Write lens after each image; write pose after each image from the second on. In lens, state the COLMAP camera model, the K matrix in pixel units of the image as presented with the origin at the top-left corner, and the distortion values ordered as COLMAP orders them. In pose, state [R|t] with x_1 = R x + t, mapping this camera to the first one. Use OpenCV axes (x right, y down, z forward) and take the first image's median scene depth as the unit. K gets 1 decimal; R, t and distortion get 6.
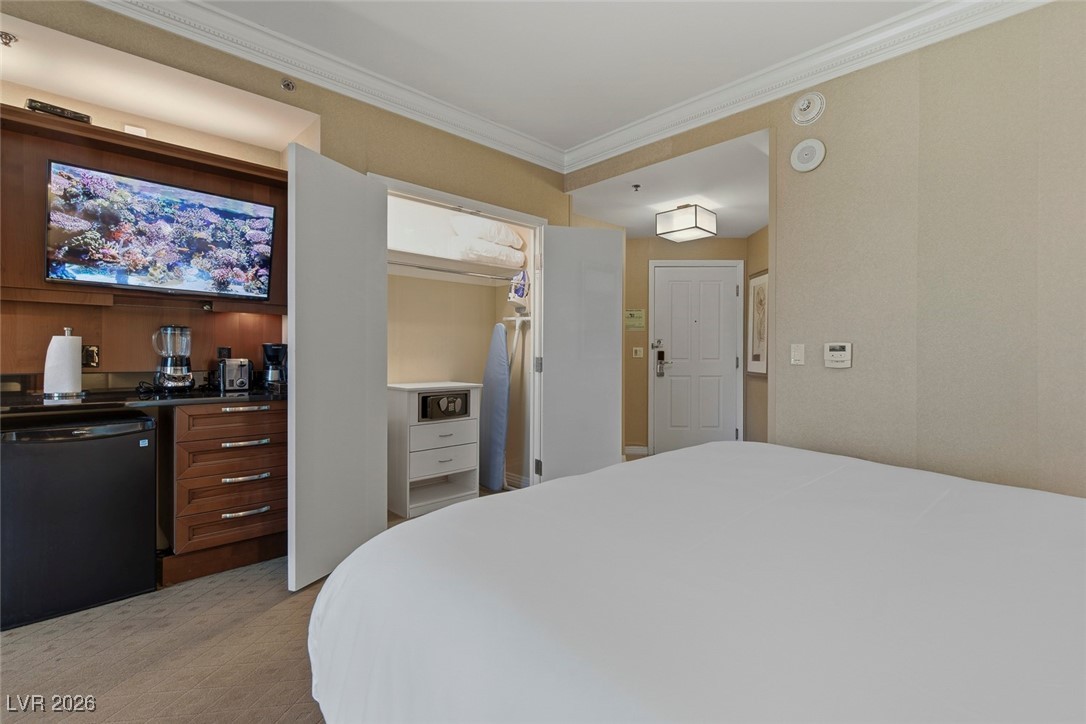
lens RADIAL K [[499.3, 0, 538.8], [0, 499.3, 357.0], [0, 0, 1]] dist [-0.000867, -0.000264]
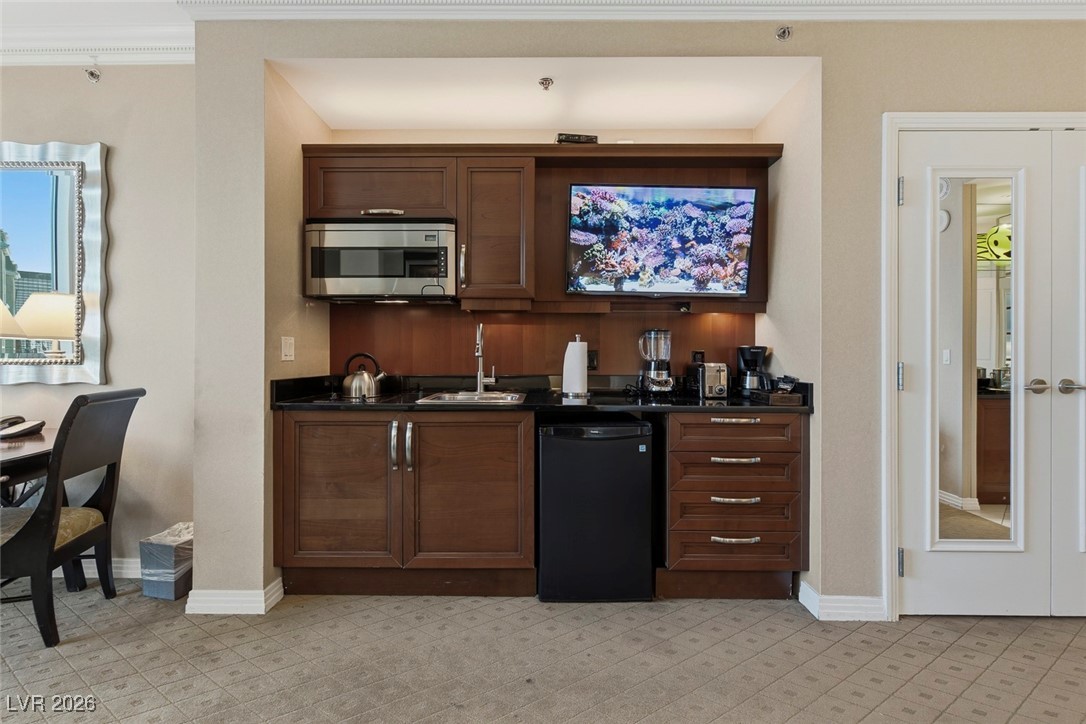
lens RADIAL K [[499.3, 0, 538.8], [0, 499.3, 357.0], [0, 0, 1]] dist [-0.000867, -0.000264]
pose [[0.725127, -0.001607, -0.688613, -0.229628], [-0.002672, 0.999983, -0.005147, -0.002536], [0.688610, 0.005572, 0.725111, 0.124815]]
